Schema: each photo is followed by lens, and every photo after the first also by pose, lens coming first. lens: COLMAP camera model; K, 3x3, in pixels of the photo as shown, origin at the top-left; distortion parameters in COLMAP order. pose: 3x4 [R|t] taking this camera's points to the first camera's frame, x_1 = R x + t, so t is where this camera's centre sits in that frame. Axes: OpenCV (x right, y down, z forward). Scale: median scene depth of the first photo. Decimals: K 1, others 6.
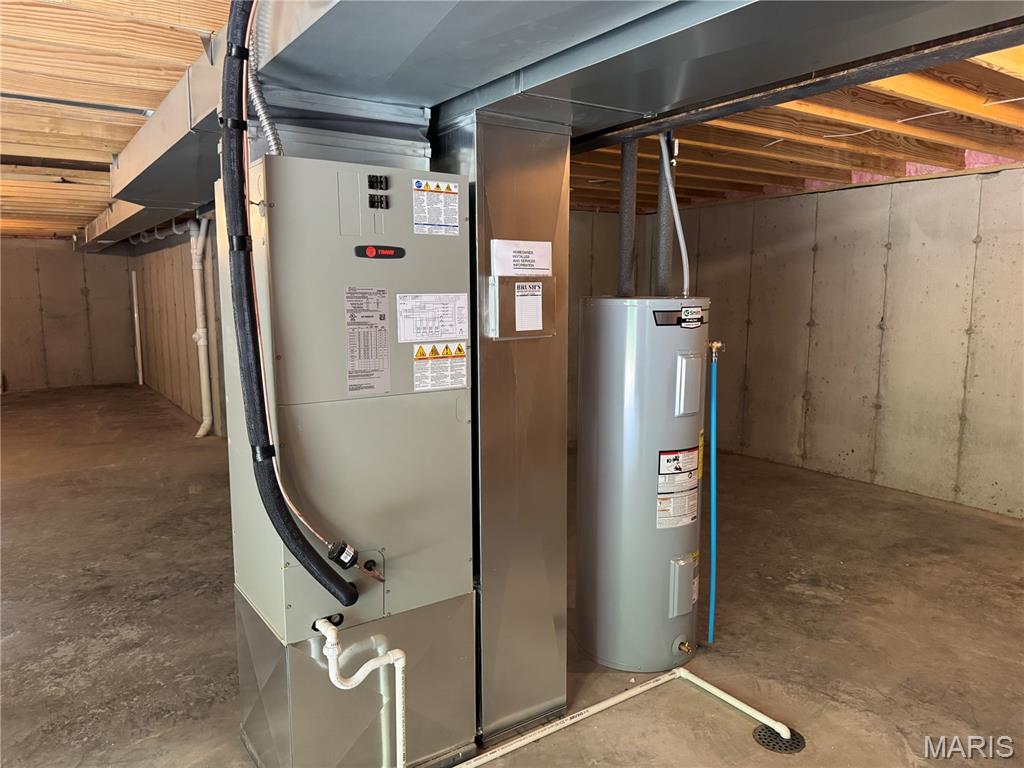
lens RADIAL K [[737.1, 0, 506.4], [0, 737.1, 383.1], [0, 0, 1]] dist [-0.001567, -0.021886]
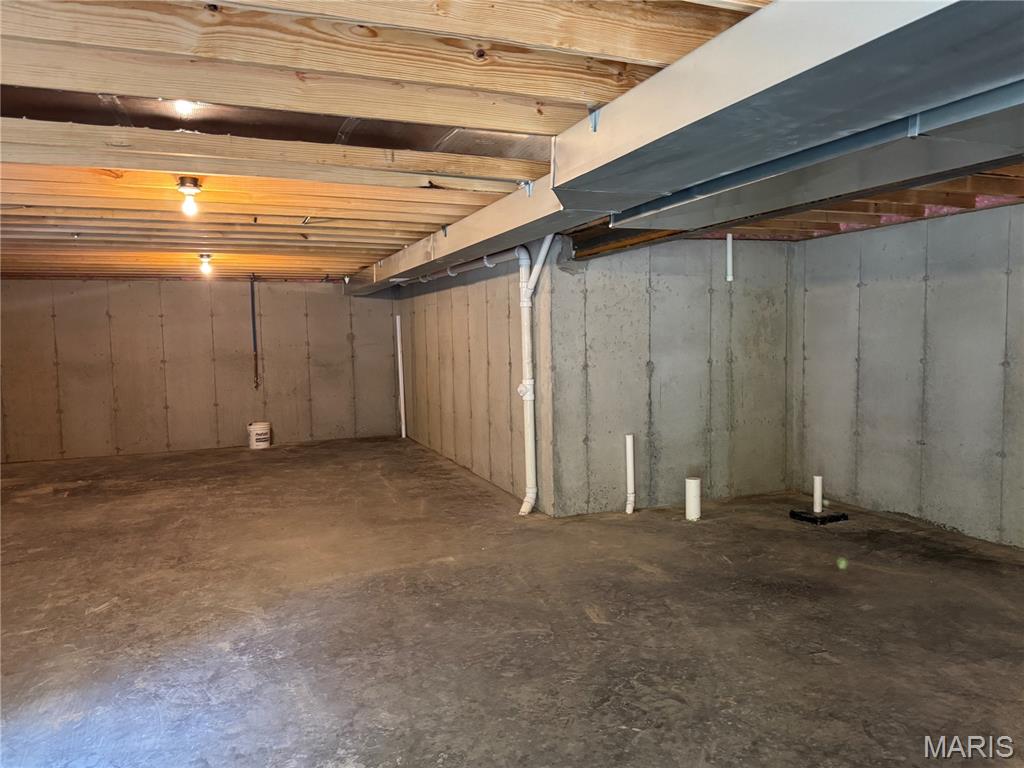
lens RADIAL K [[737.1, 0, 519.9], [0, 737.1, 388.2], [0, 0, 1]] dist [-0.001567, -0.021886]
pose [[0.975564, -0.001030, -0.219713, -0.196306], [-0.010224, 0.998693, -0.050077, -0.019431], [0.219478, 0.051100, 0.974278, 0.169899]]
